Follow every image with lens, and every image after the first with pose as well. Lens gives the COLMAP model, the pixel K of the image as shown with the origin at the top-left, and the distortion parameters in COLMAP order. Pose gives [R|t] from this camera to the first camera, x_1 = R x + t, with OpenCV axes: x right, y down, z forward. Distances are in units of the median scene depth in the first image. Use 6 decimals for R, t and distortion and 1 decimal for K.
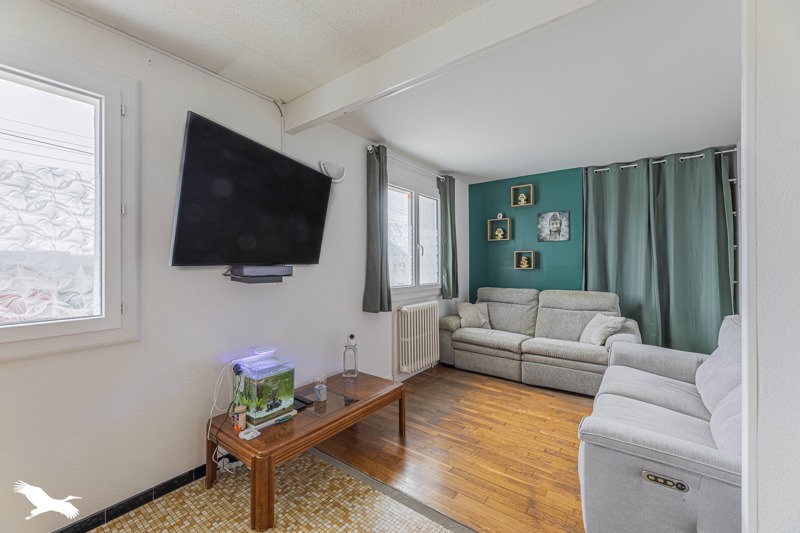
lens RADIAL K [[325.4, 0, 399.4], [0, 325.4, 263.1], [0, 0, 1]] dist [-0.000127, -0.000575]
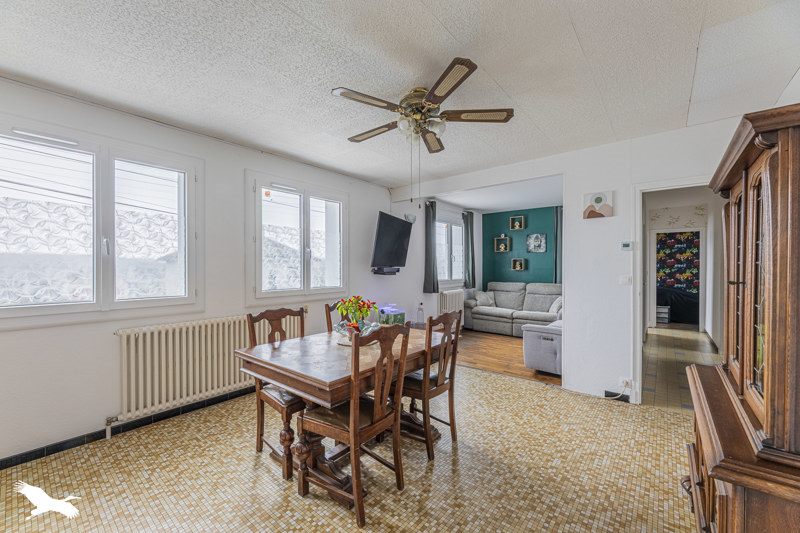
lens RADIAL K [[325.4, 0, 399.6], [0, 325.4, 271.0], [0, 0, 1]] dist [-0.000127, -0.000575]
pose [[0.999241, 0.001802, -0.038923, -0.133310], [-0.001208, 0.999882, 0.015285, -0.000736], [0.038946, -0.015226, 0.999125, -0.629652]]
